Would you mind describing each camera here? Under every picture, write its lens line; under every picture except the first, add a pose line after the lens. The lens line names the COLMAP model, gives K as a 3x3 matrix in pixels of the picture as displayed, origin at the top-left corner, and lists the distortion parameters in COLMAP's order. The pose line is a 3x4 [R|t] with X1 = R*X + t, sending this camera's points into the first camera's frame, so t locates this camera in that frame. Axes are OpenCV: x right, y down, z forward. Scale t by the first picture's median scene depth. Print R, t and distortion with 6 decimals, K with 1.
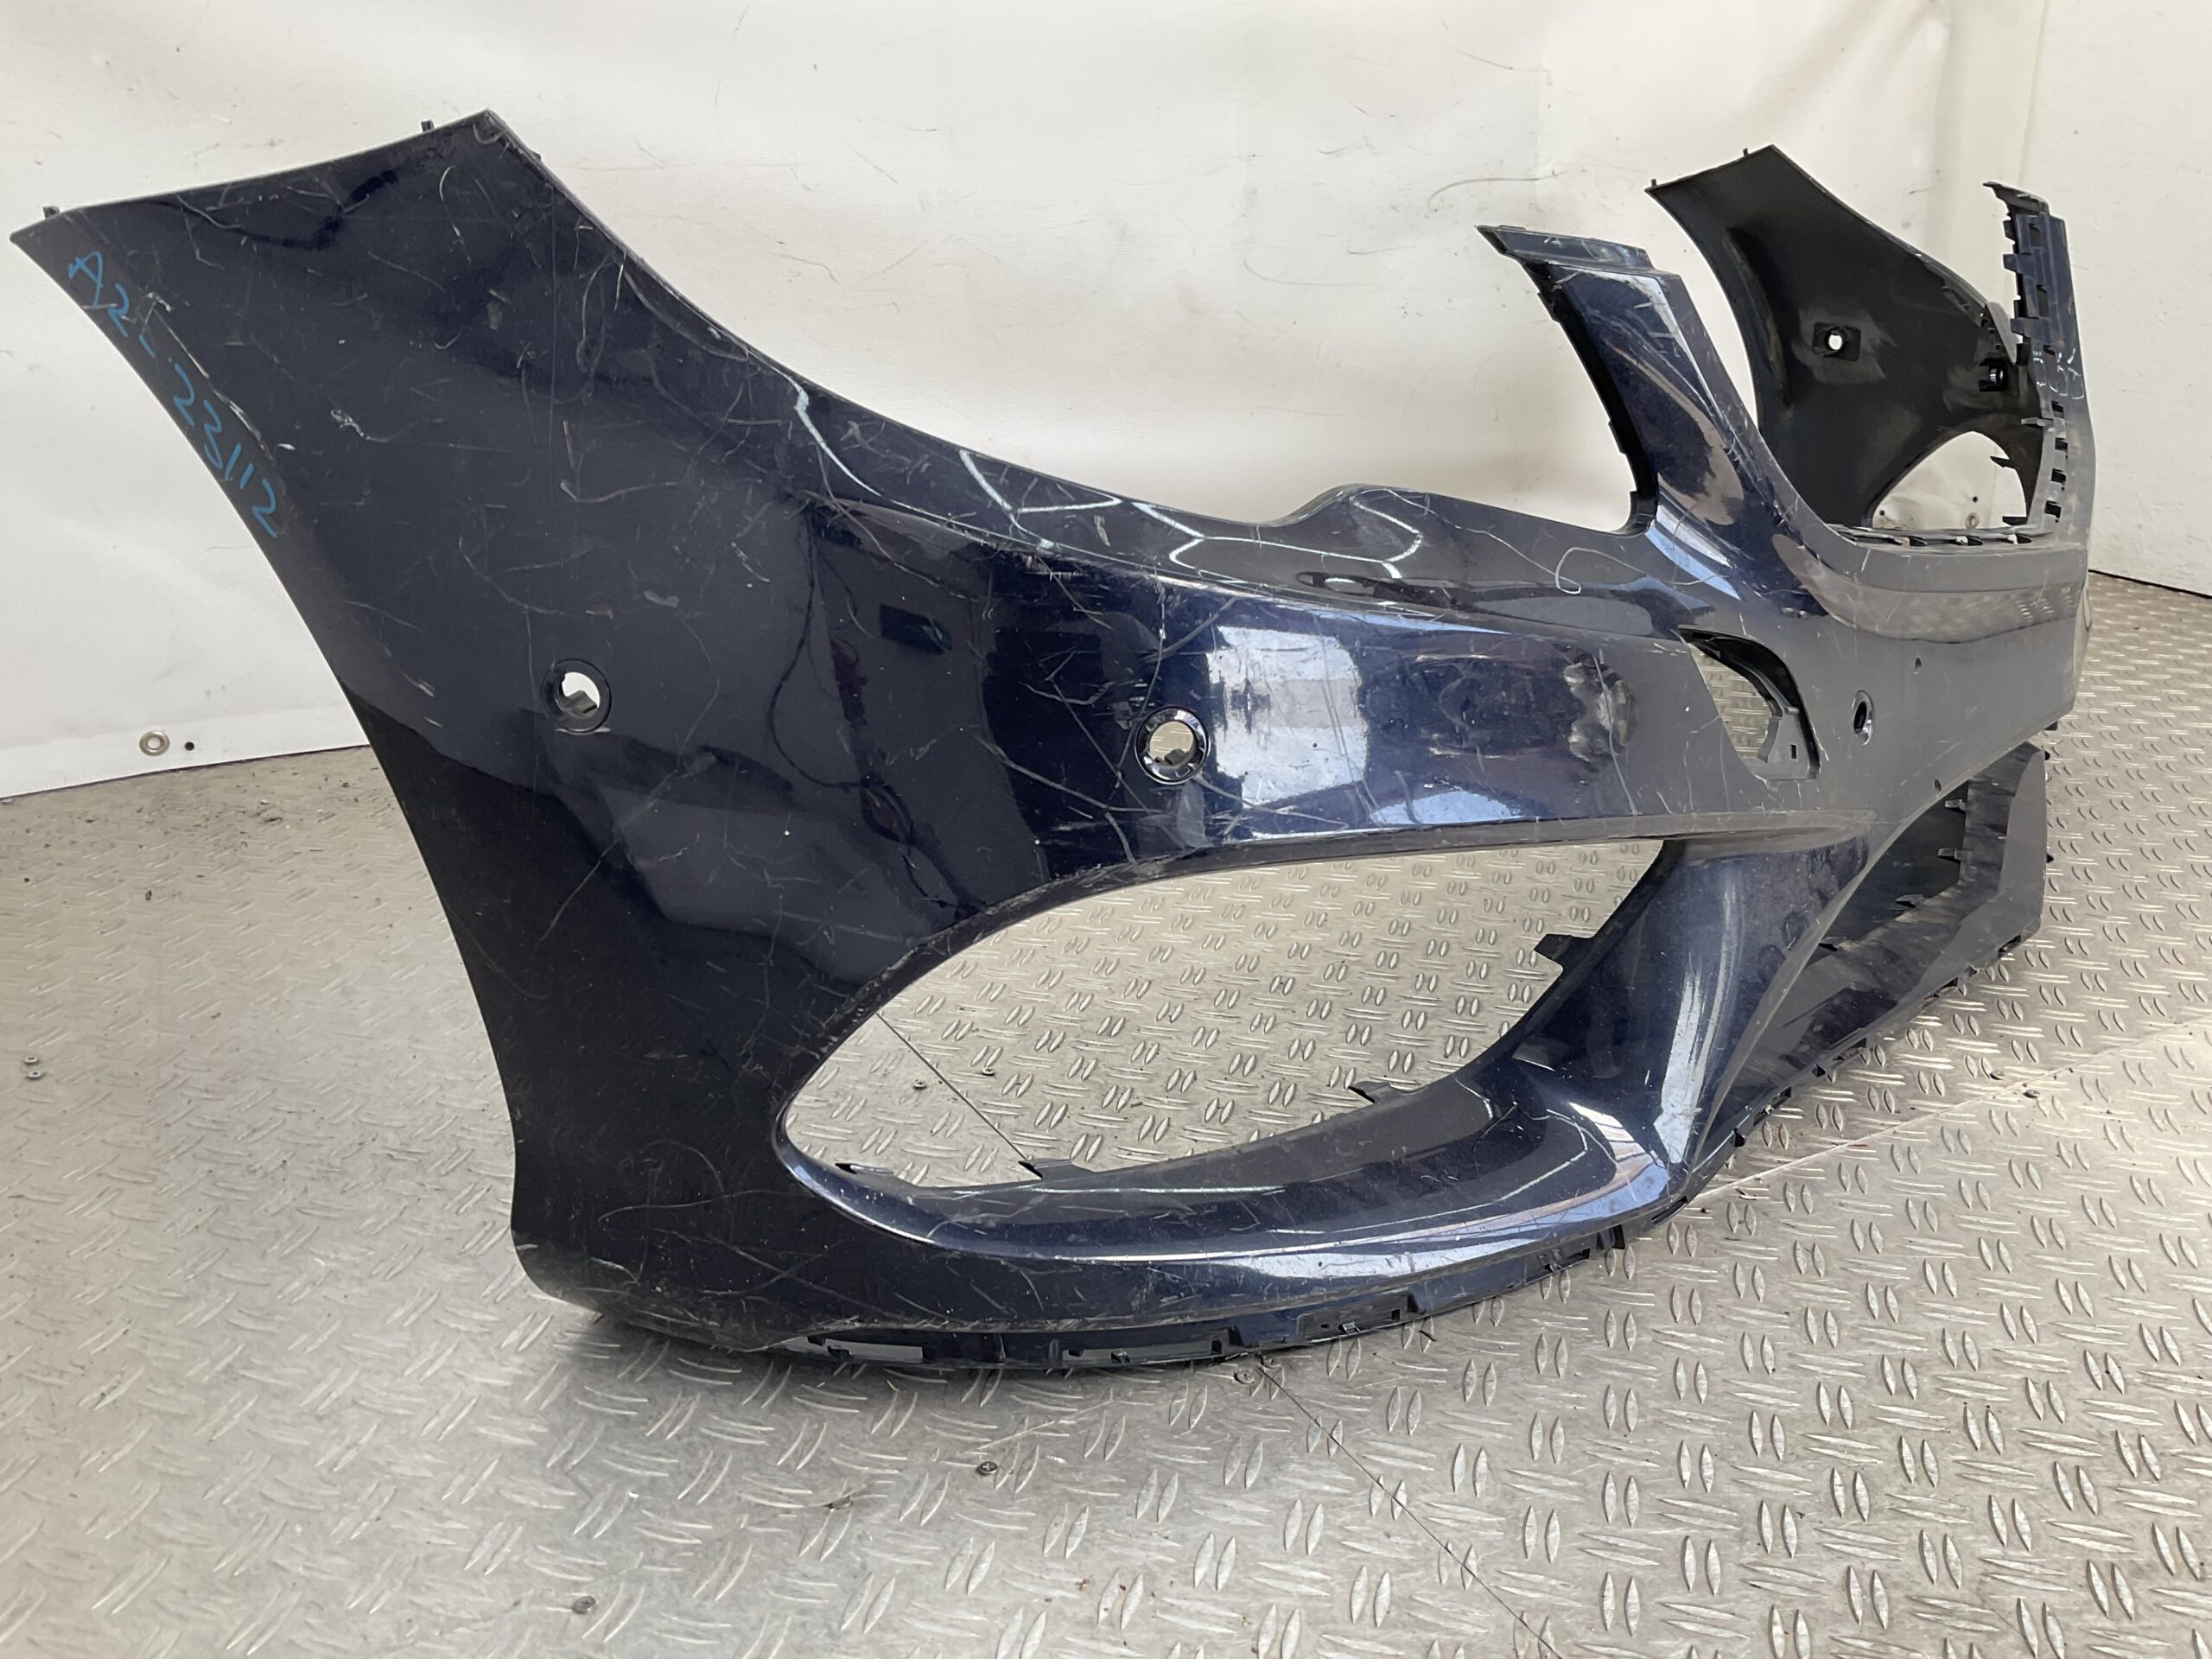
lens RADIAL K [[1827.9, 0, 1111.3], [0, 1827.9, 827.5], [0, 0, 1]] dist [0.084783, -0.156244]
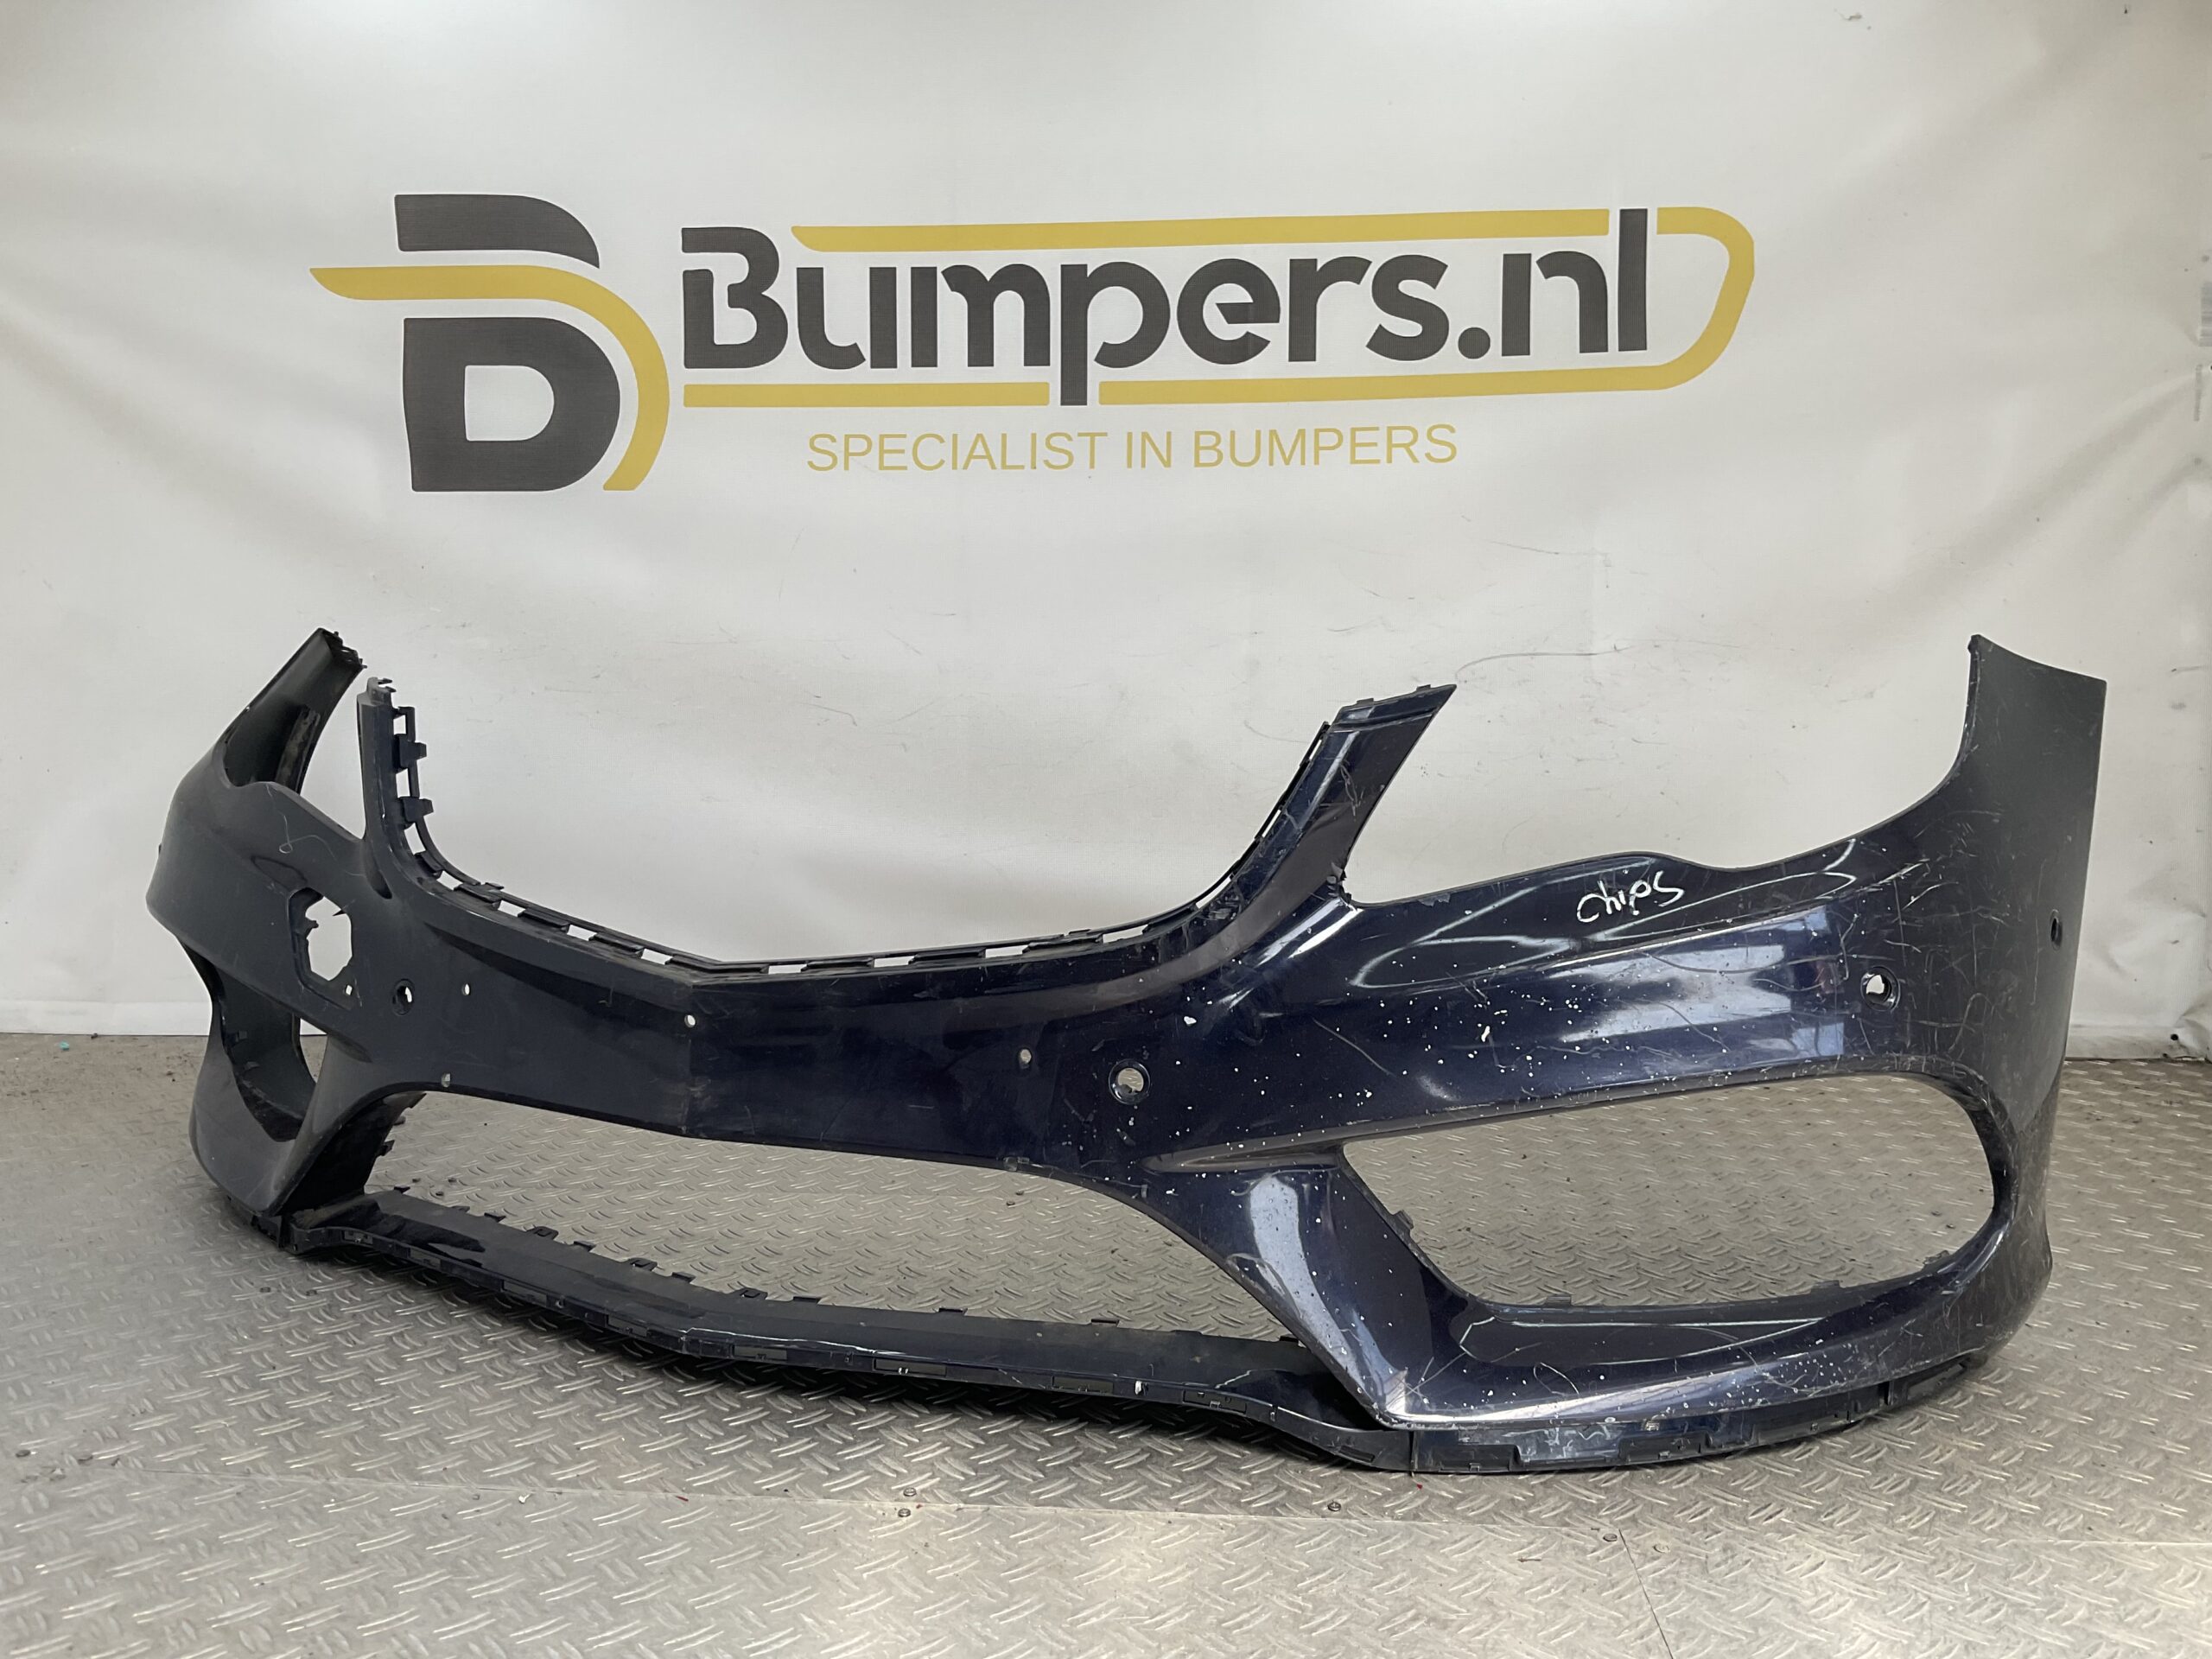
lens RADIAL K [[1827.9, 0, 1105.4], [0, 1827.9, 821.0], [0, 0, 1]] dist [0.084783, -0.156244]
pose [[0.834716, 0.060048, -0.547396, 1.603558], [-0.185391, 0.966655, -0.176660, -0.097372], [0.518535, 0.248944, 0.818015, 0.163783]]
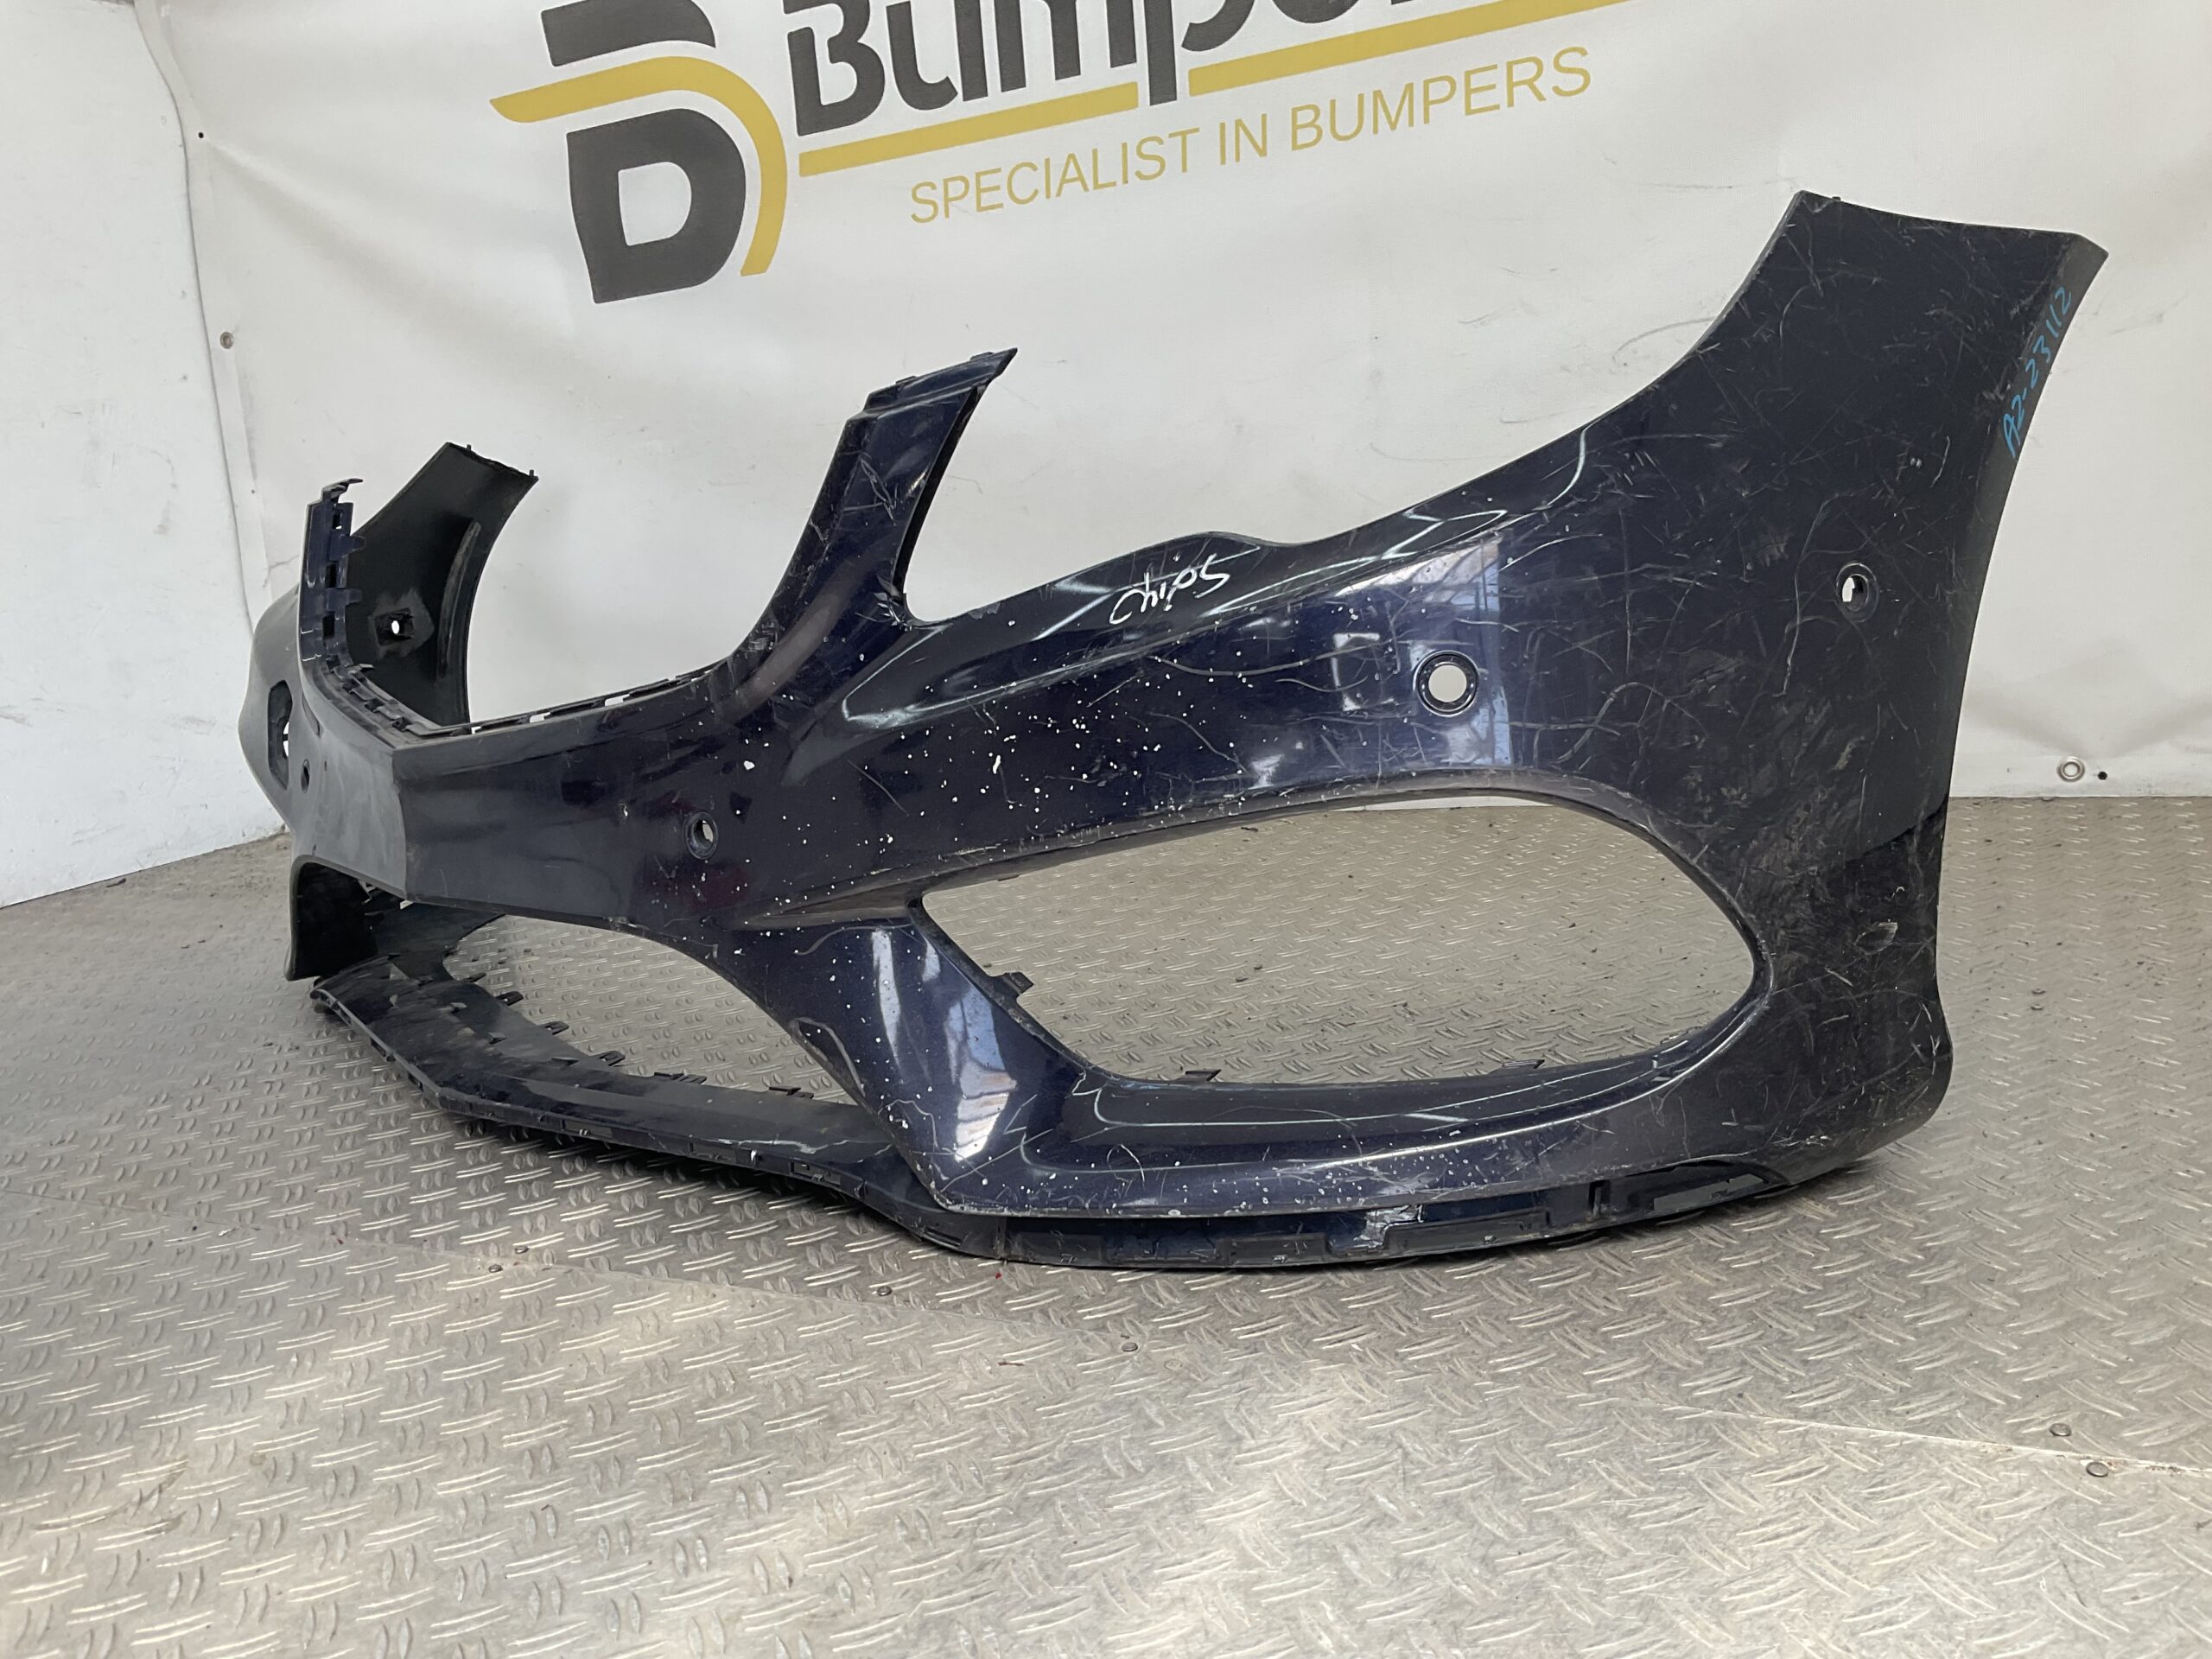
lens RADIAL K [[1827.9, 0, 1098.8], [0, 1827.9, 825.8], [0, 0, 1]] dist [0.084783, -0.156244]
pose [[0.566561, 0.101657, -0.817725, 2.117201], [-0.171352, 0.985203, 0.003756, -0.223843], [0.806007, 0.137991, 0.575597, 0.913438]]
